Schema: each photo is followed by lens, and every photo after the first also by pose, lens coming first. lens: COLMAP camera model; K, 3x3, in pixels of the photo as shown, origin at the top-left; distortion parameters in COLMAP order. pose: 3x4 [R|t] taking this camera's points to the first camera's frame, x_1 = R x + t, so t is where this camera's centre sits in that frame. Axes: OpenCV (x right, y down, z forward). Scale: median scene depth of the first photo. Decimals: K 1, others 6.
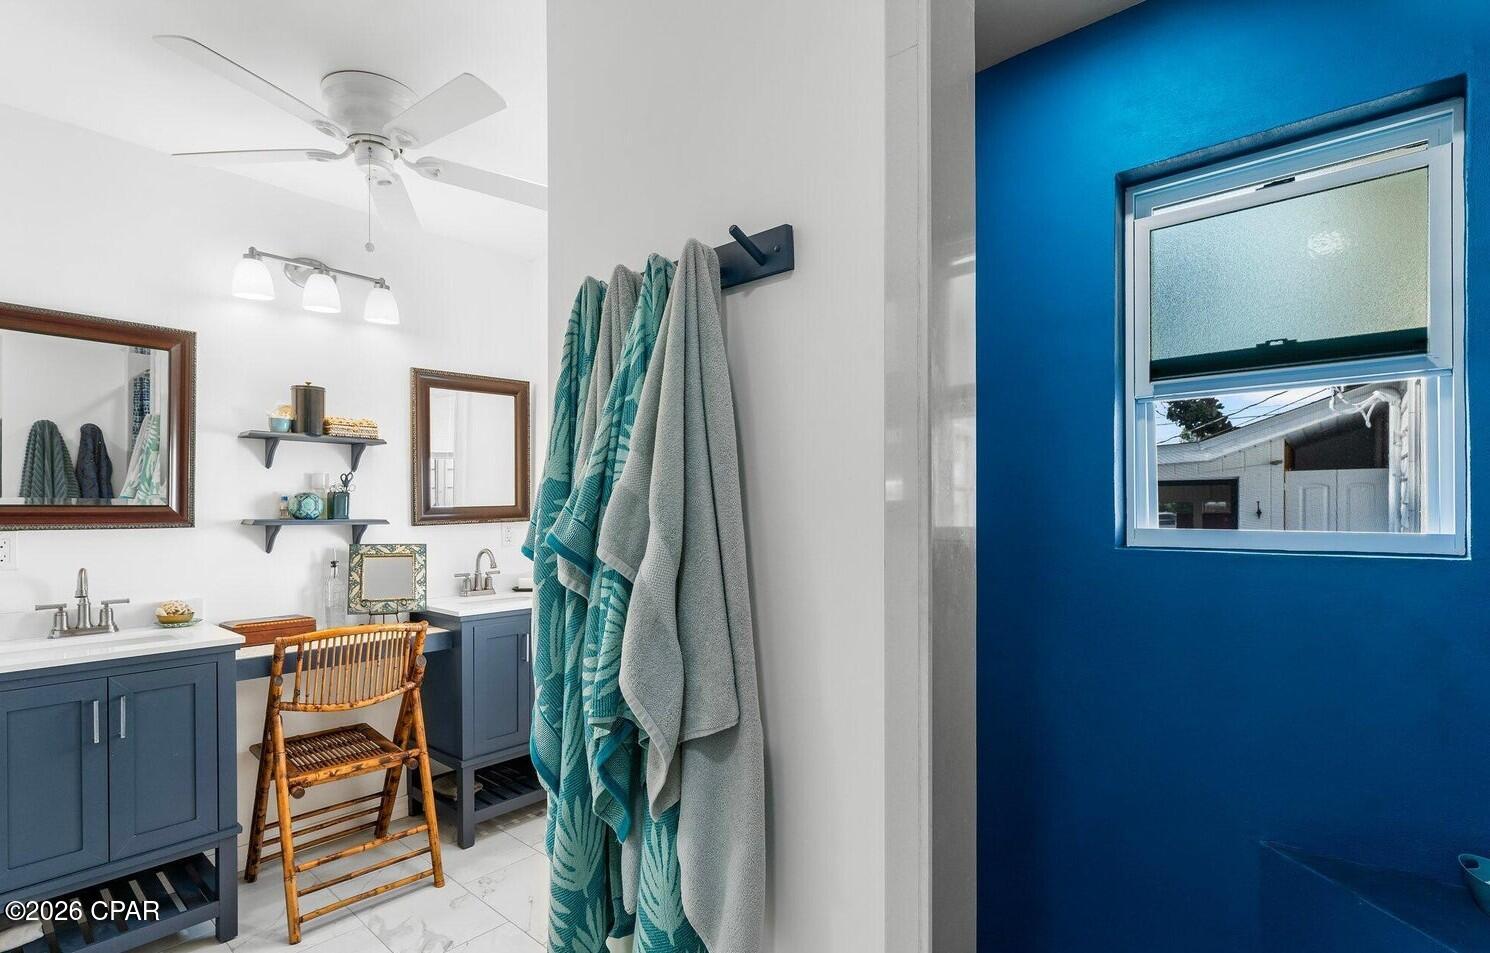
lens RADIAL K [[691.3, 0, 746.1], [0, 691.3, 511.9], [0, 0, 1]] dist [0.000190, 0.000176]
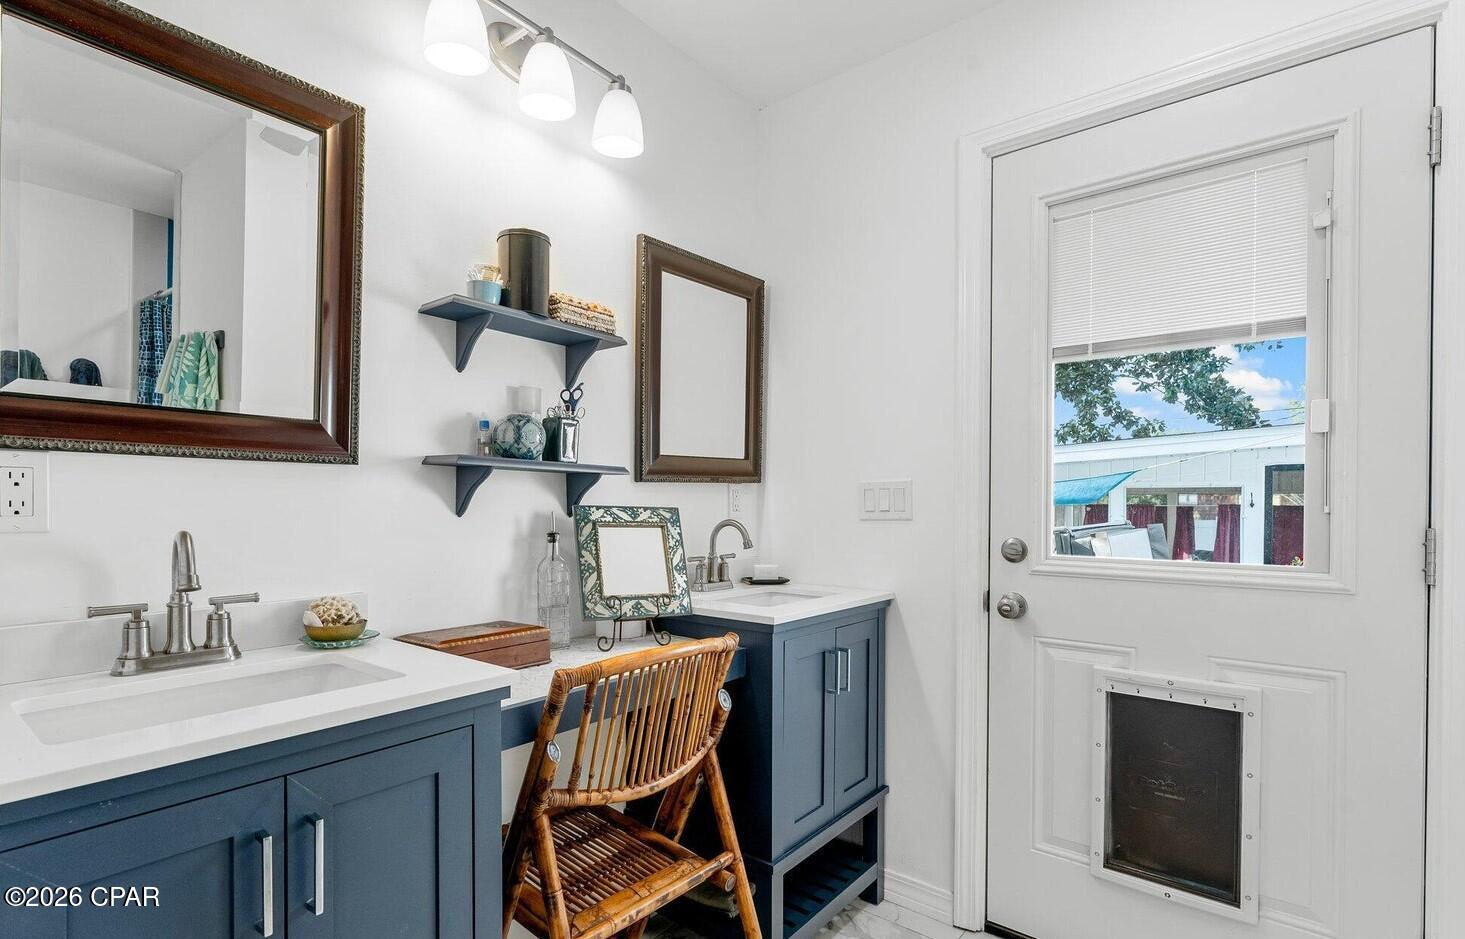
lens RADIAL K [[692.3, 0, 731.5], [0, 692.3, 510.9], [0, 0, 1]] dist [0.000582, -0.000391]
pose [[0.999530, 0.007224, 0.029778, -0.476529], [-0.007398, 0.999956, 0.005729, 0.049745], [-0.029735, -0.005947, 0.999540, 0.405621]]
